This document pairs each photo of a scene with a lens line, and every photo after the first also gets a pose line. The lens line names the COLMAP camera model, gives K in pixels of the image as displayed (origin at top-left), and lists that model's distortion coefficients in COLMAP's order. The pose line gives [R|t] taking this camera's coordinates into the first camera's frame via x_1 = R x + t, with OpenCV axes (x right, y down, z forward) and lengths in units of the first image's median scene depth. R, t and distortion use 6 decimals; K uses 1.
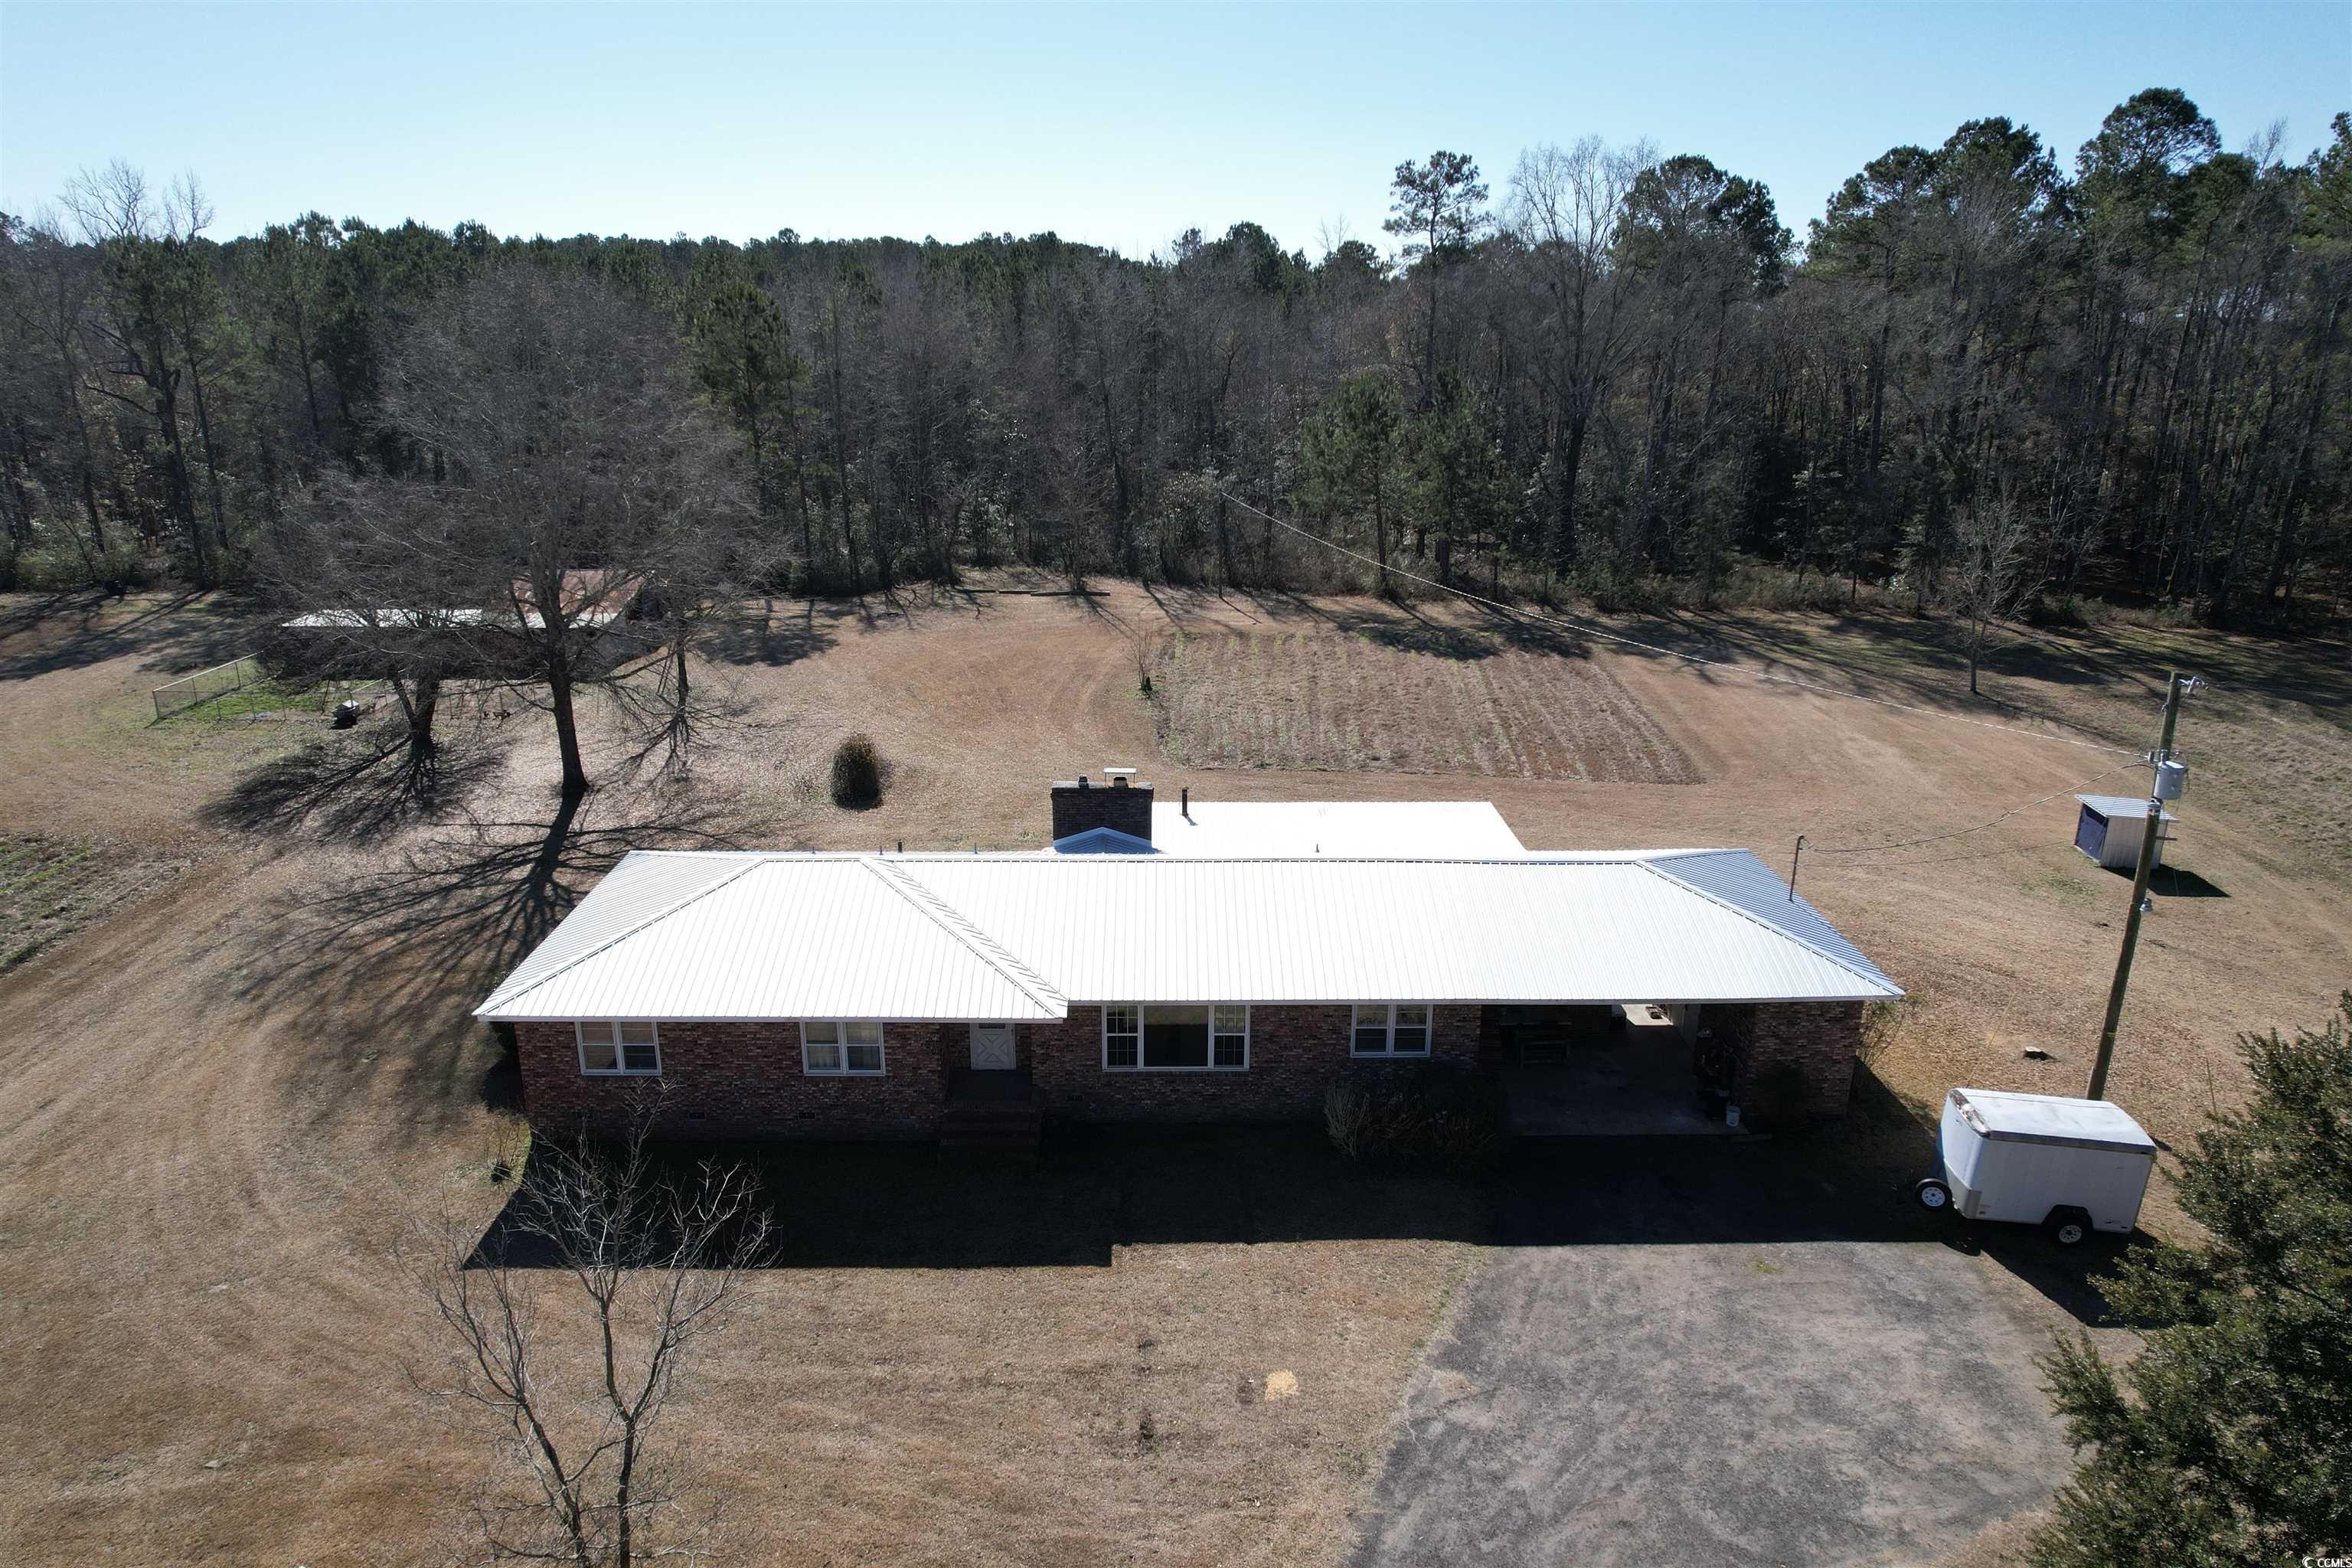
lens RADIAL K [[1511.7, 0, 1176.0], [0, 1511.7, 784.0], [0, 0, 1]] dist [-0.078462, 0.075419]
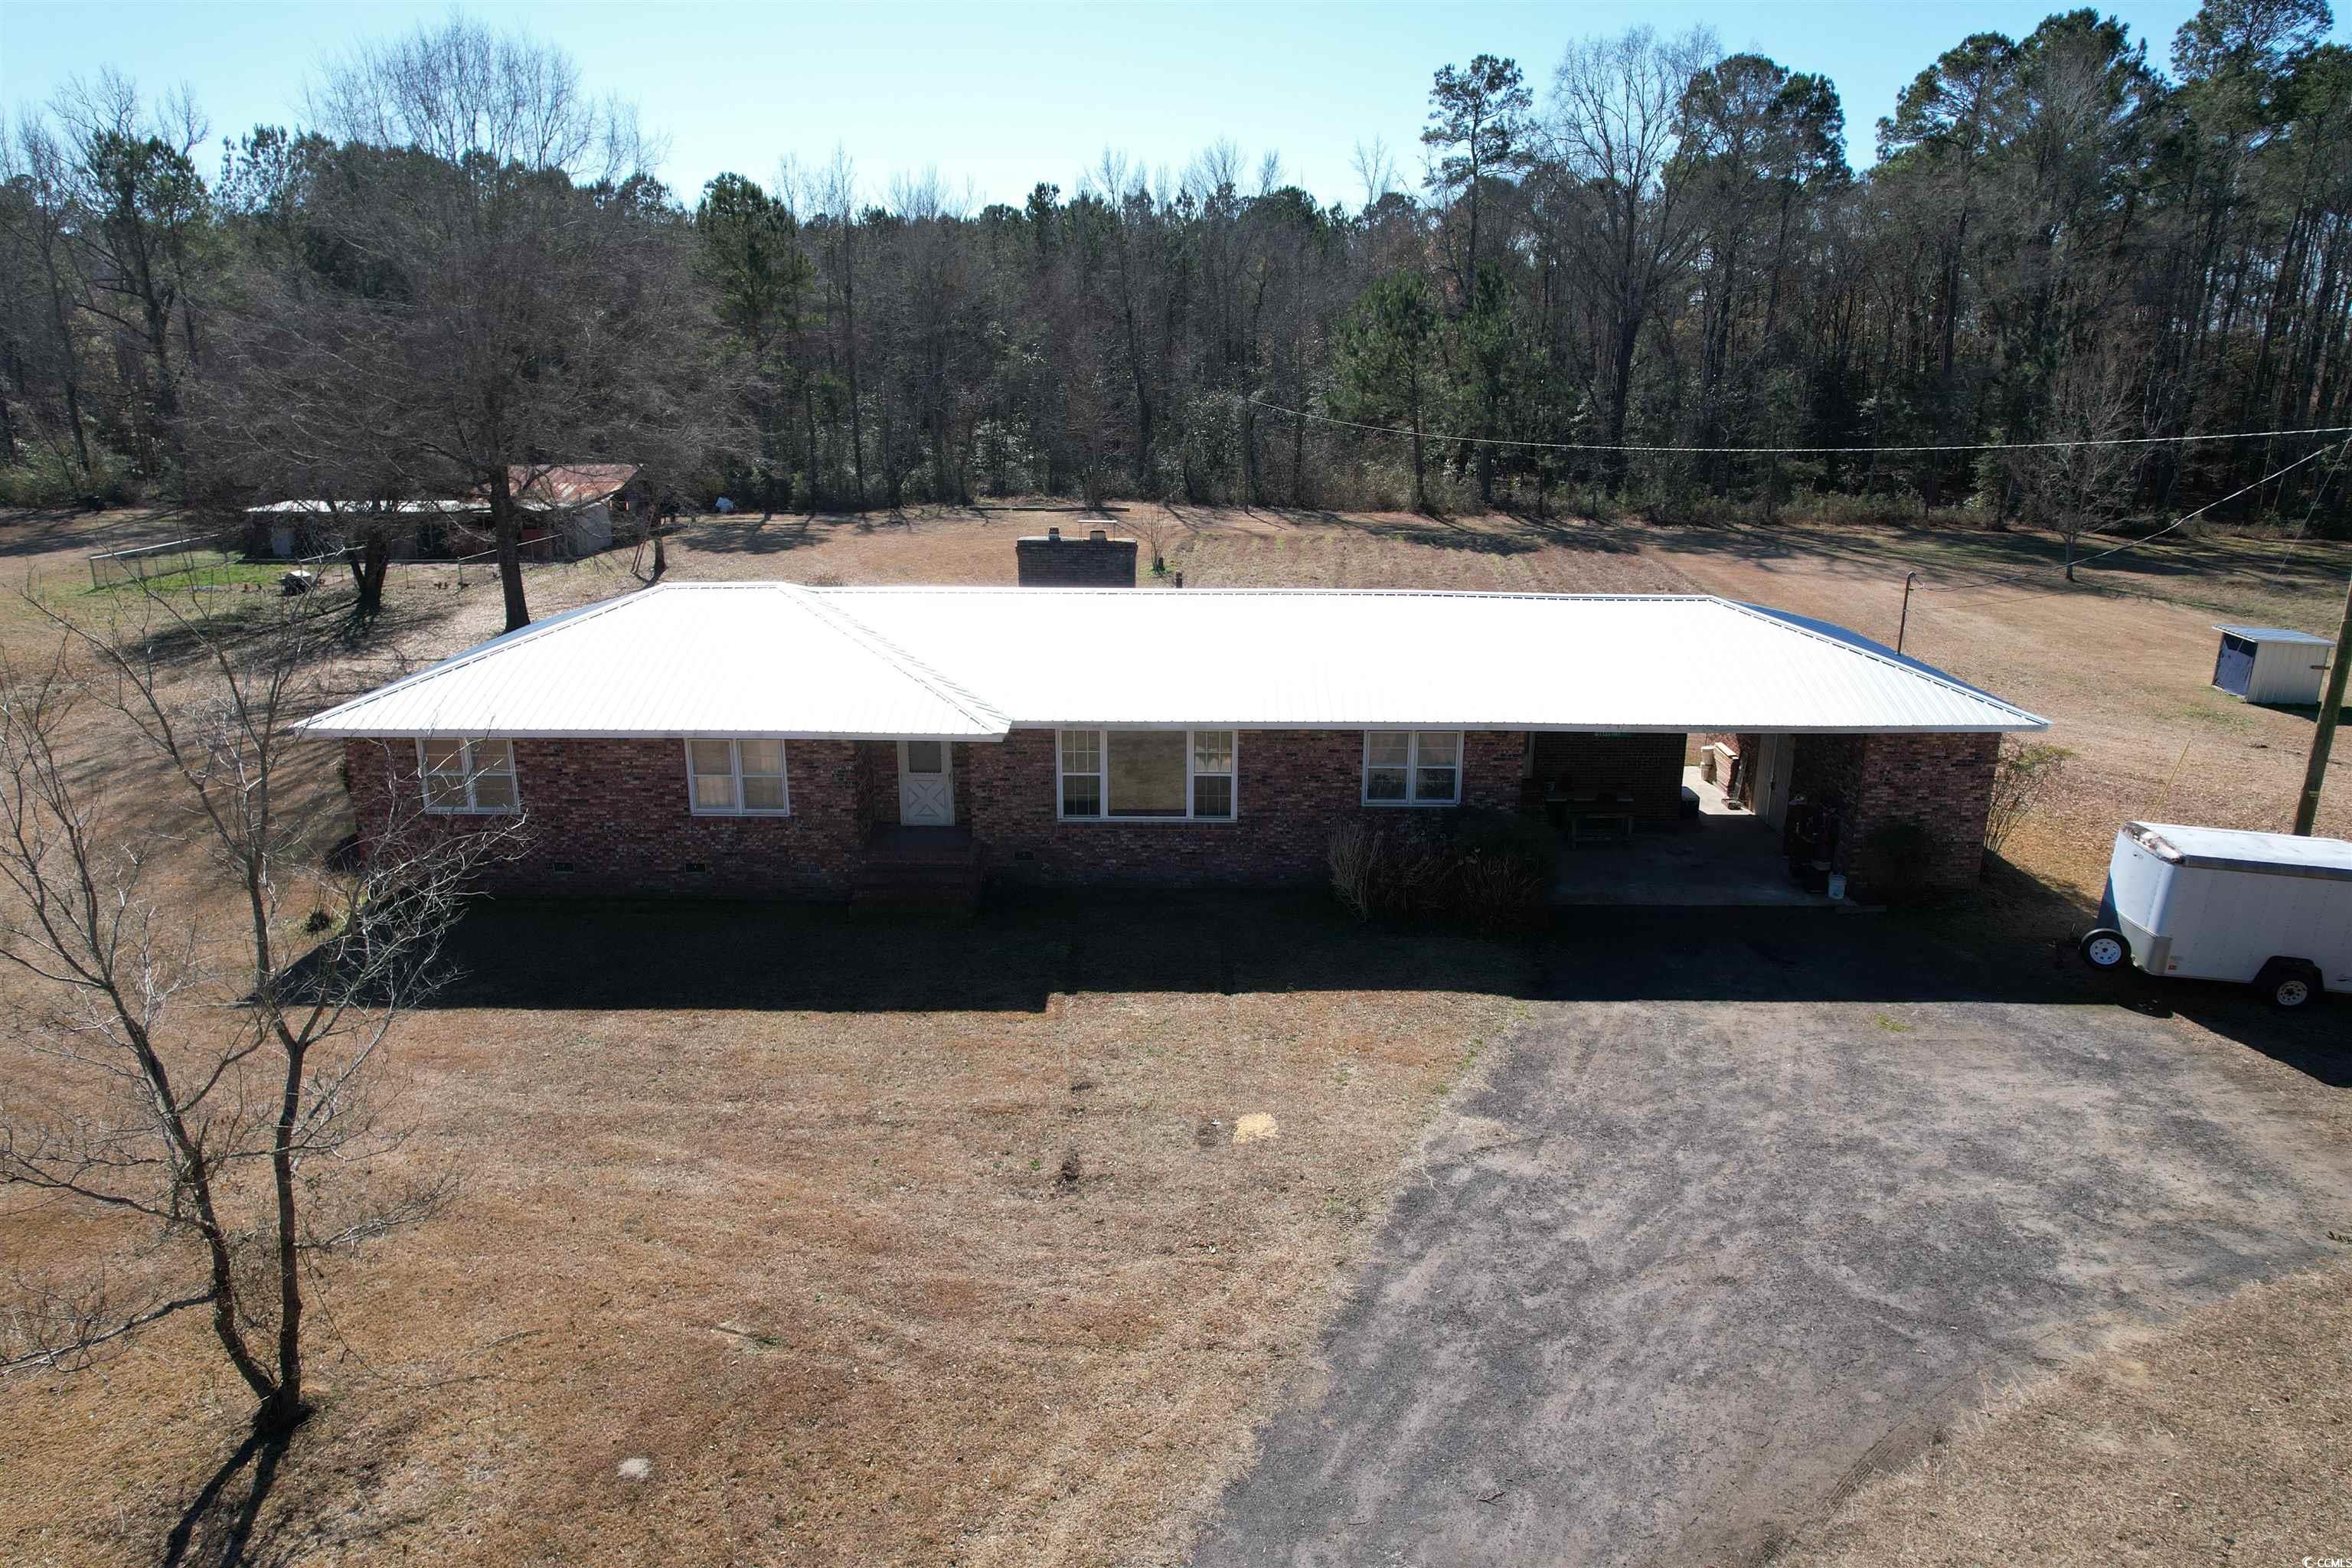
lens RADIAL K [[1511.7, 0, 1176.0], [0, 1511.7, 784.0], [0, 0, 1]] dist [-0.078462, 0.075419]
pose [[0.999582, 0.005562, -0.028368, 0.040294], [-0.006097, 0.999805, -0.018804, 0.193425], [0.028258, 0.018969, 0.999421, 0.191403]]
